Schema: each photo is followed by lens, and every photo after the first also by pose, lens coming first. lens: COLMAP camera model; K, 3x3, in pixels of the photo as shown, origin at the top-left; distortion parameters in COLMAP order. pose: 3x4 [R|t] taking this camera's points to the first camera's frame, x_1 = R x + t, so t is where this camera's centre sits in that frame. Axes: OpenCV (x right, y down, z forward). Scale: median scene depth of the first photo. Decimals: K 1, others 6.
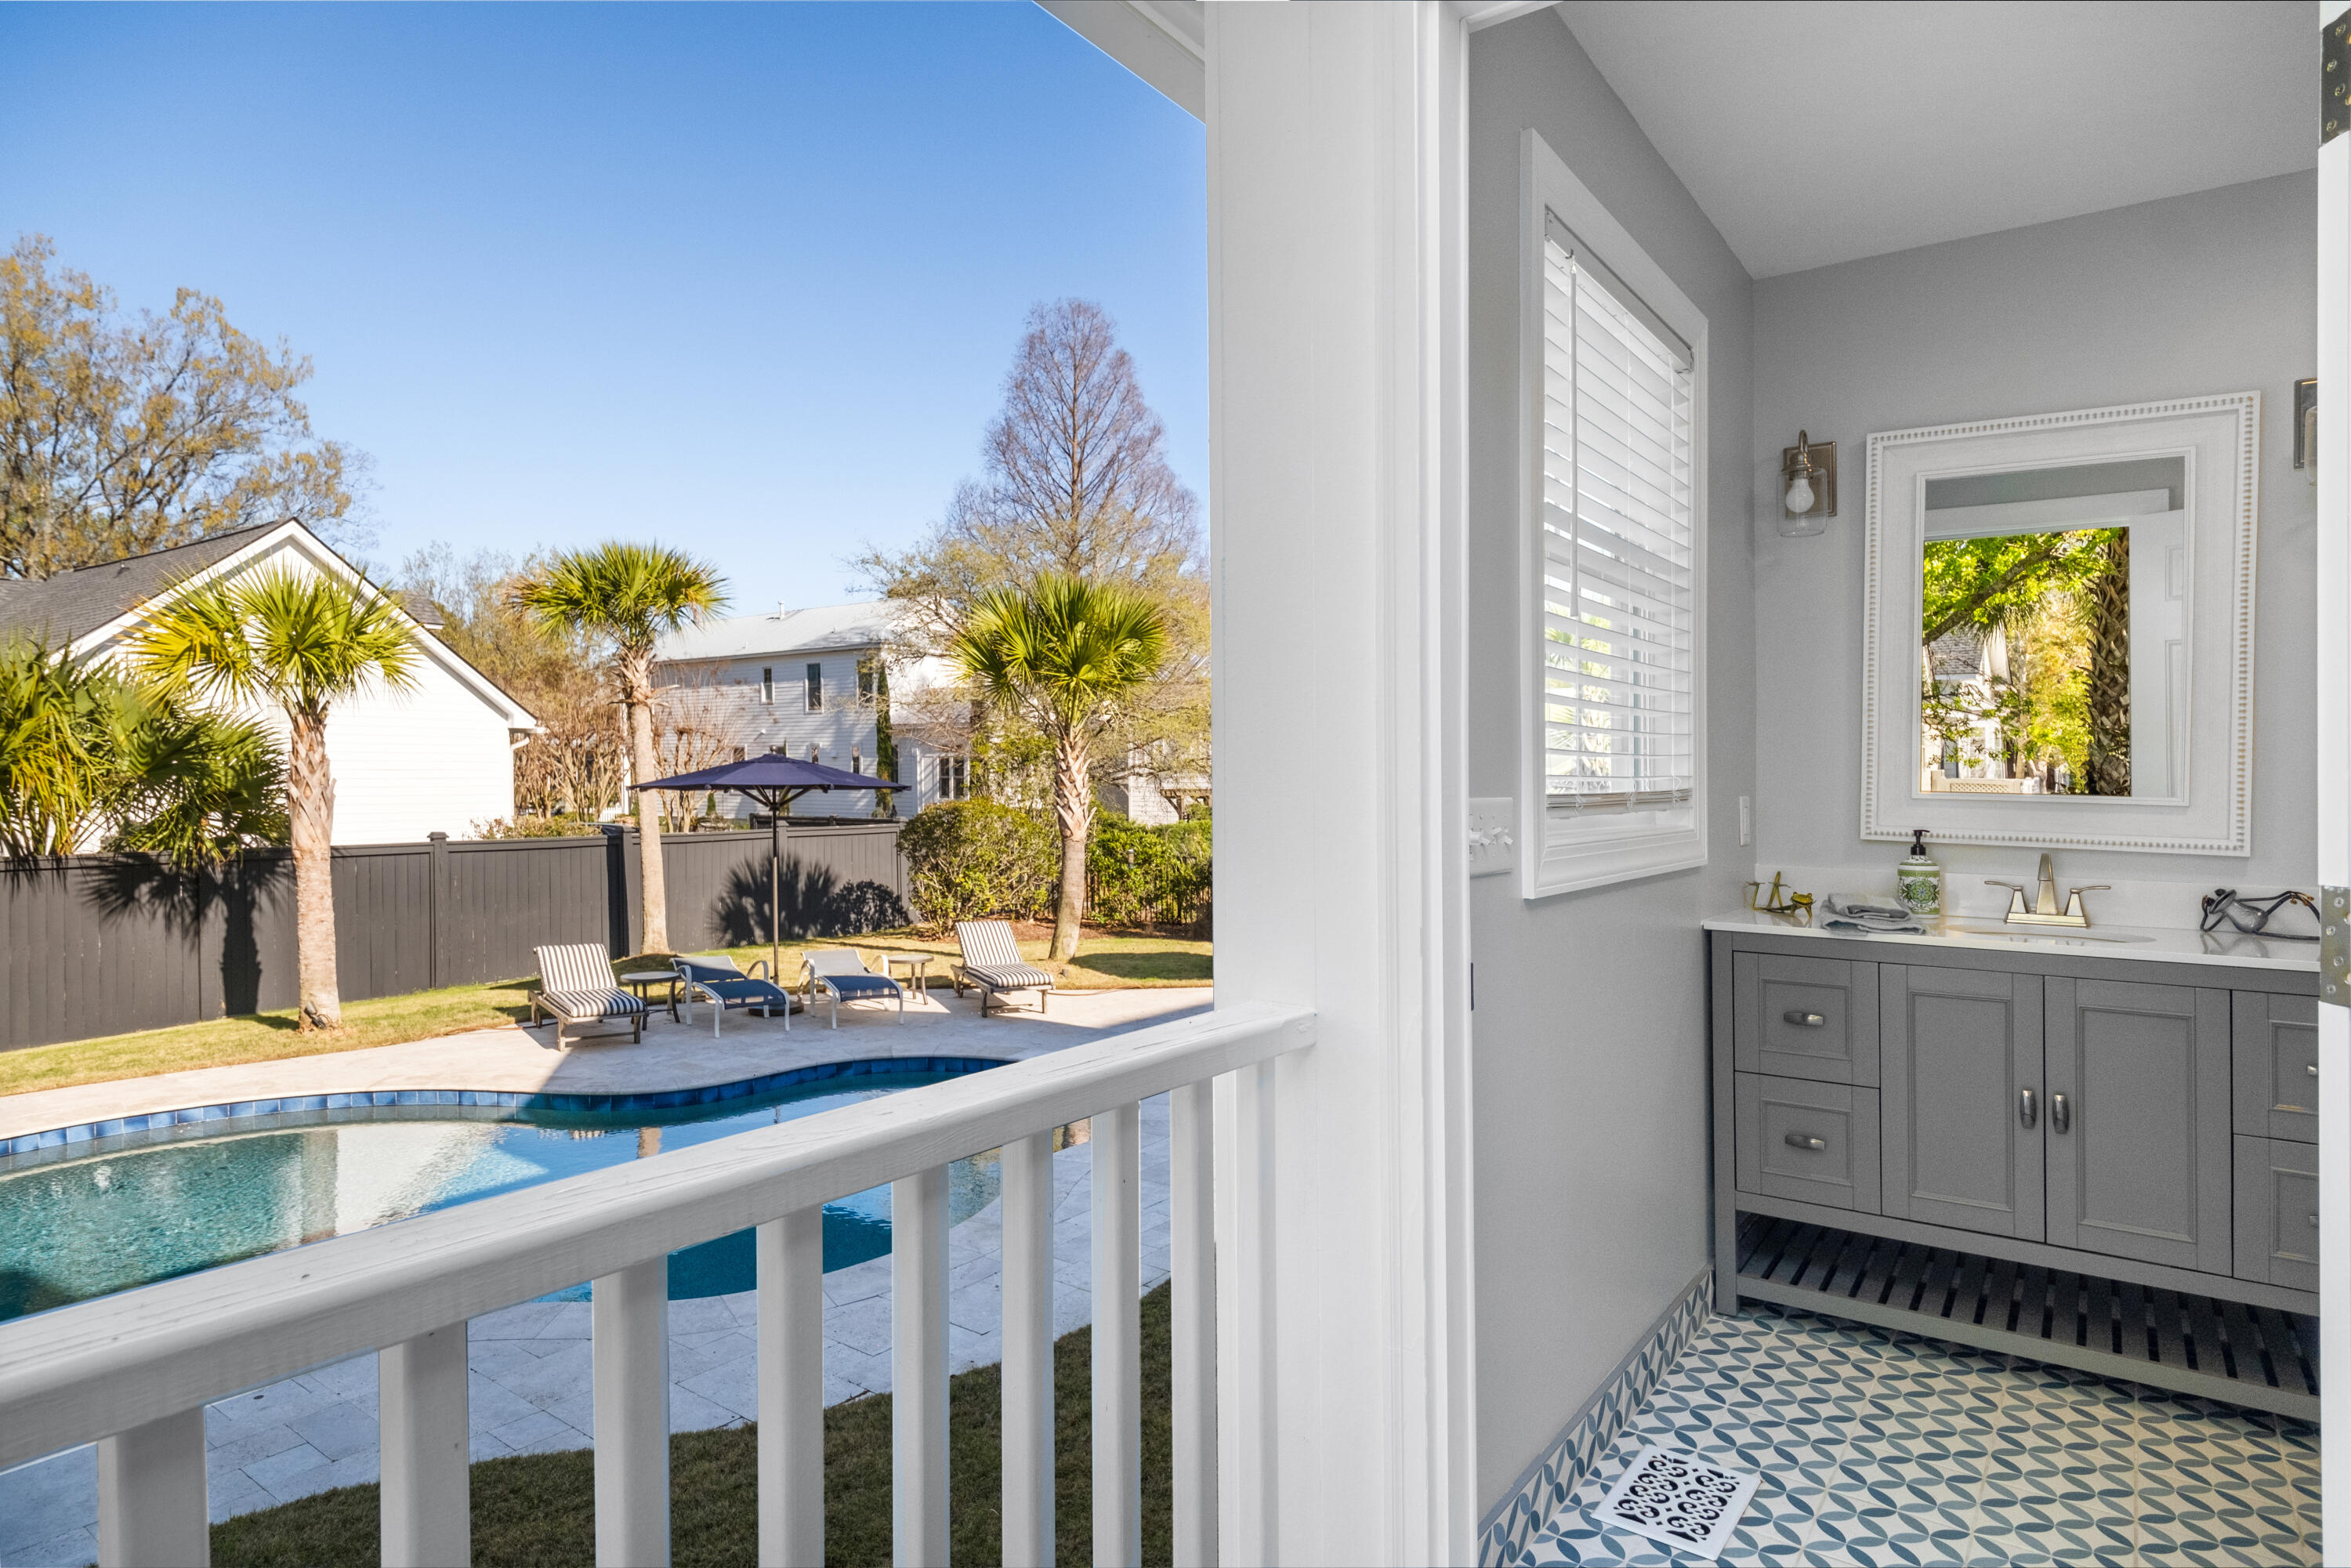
lens RADIAL K [[1310.1, 0, 1175.5], [0, 1310.1, 784.0], [0, 0, 1]] dist [-0.002393, -0.000545]
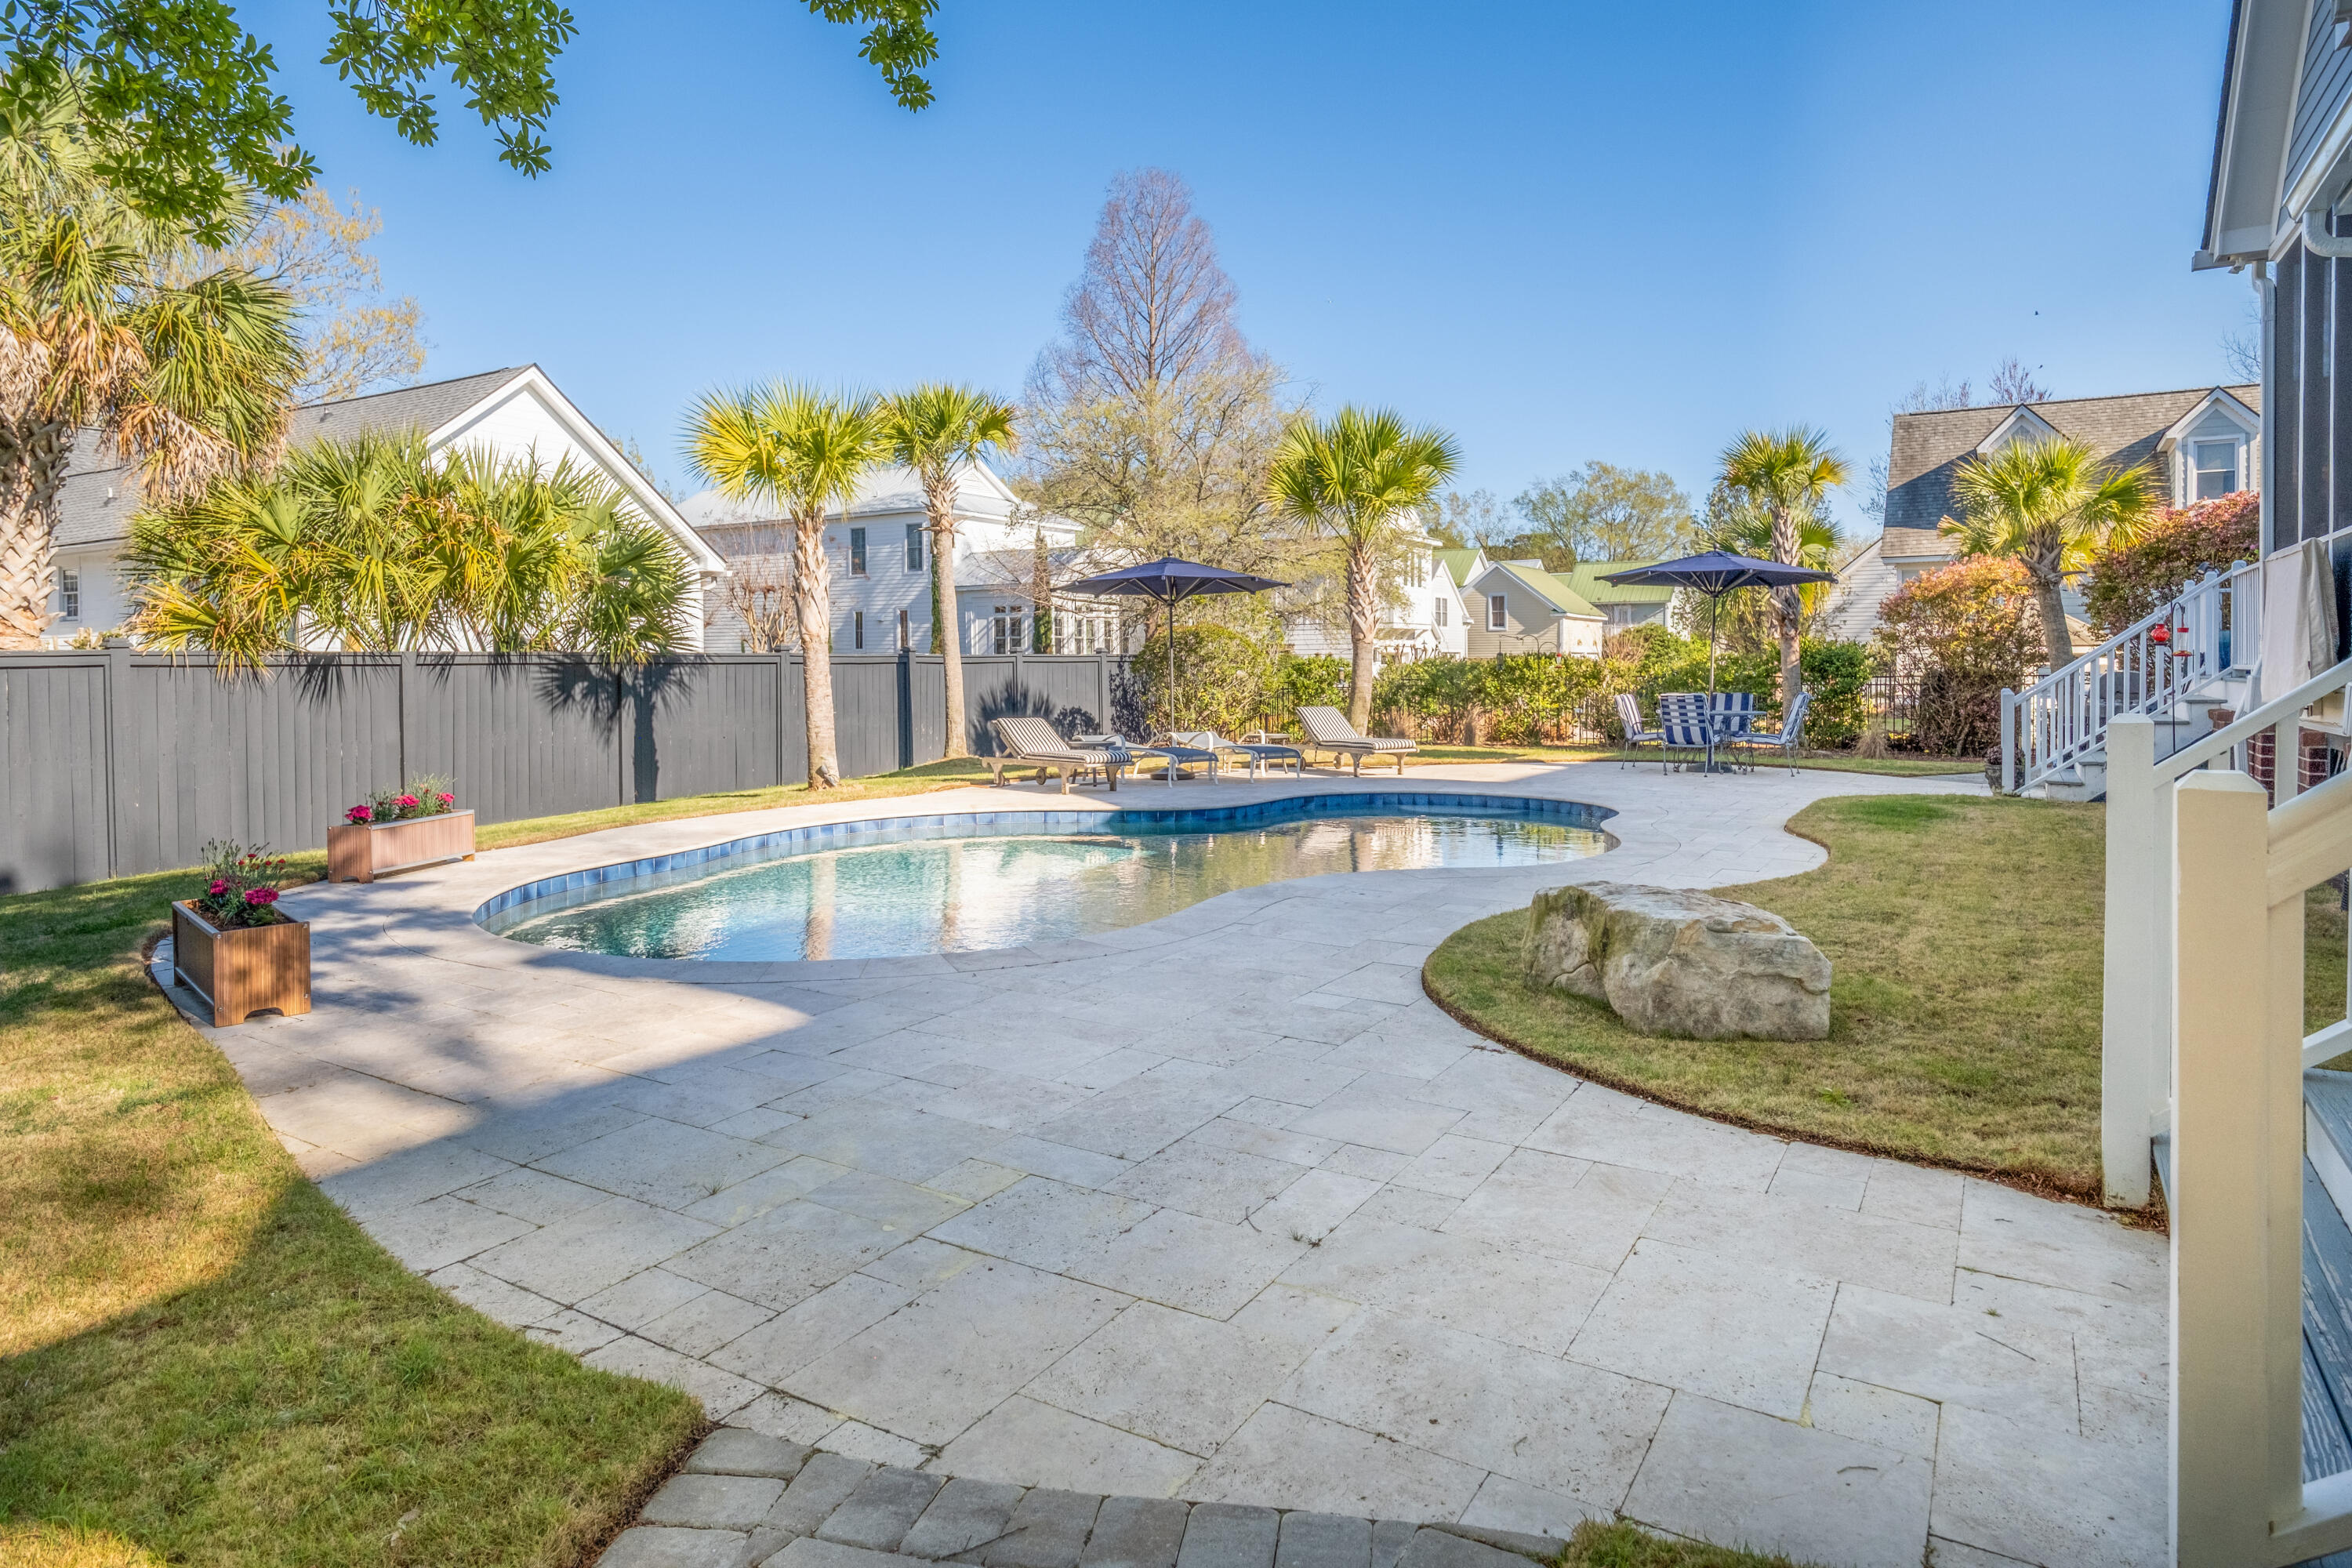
lens RADIAL K [[1353.0, 0, 1175.7], [0, 1353.0, 702.4], [0, 0, 1]] dist [0.027949, 0.000069]
pose [[0.997618, -0.013101, 0.067718, -0.328349], [0.011834, 0.999748, 0.019087, 0.071205], [-0.067951, -0.018240, 0.997522, -0.173216]]
